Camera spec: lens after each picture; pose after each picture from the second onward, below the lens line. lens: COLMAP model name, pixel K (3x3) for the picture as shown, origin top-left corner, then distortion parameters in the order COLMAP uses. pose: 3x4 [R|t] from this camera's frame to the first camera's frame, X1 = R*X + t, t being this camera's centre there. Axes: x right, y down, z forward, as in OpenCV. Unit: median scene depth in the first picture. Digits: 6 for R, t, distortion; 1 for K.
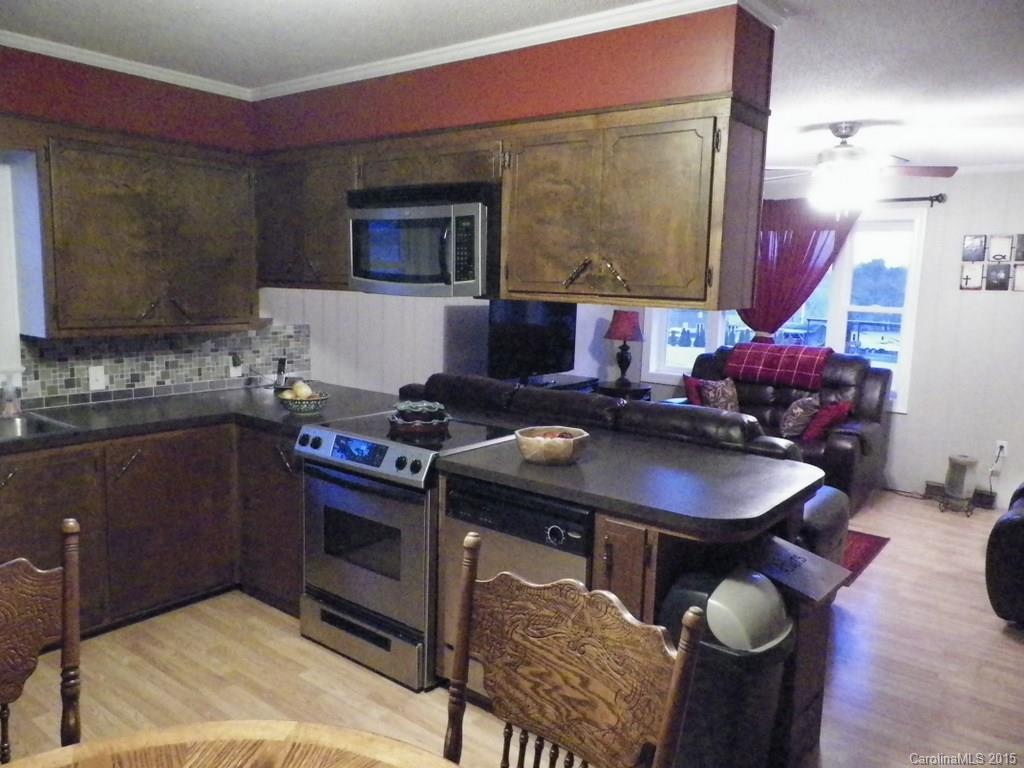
lens RADIAL K [[768.0, 0, 515.2], [0, 768.0, 376.7], [0, 0, 1]] dist [0.021009, -0.001464]
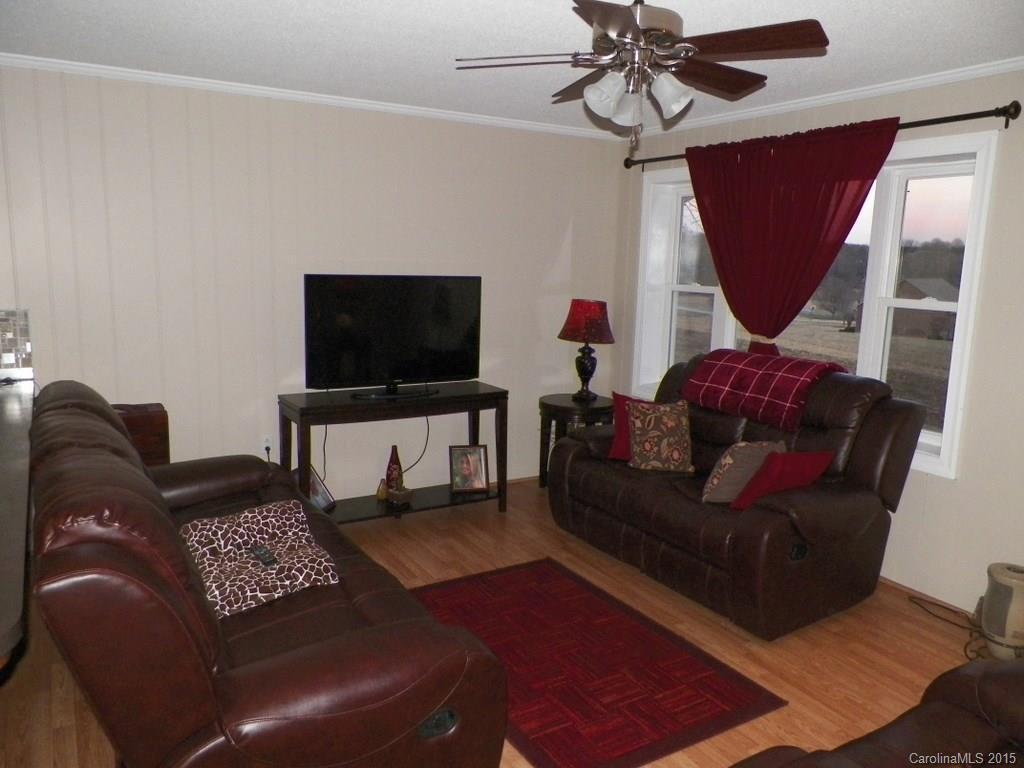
lens RADIAL K [[768.0, 0, 509.9], [0, 768.0, 383.9], [0, 0, 1]] dist [0.021009, -0.001464]
pose [[0.934973, 0.054811, -0.350458, 0.357285], [-0.046137, 0.998388, 0.033058, -0.028005], [0.351705, -0.014739, 0.935995, 0.289599]]
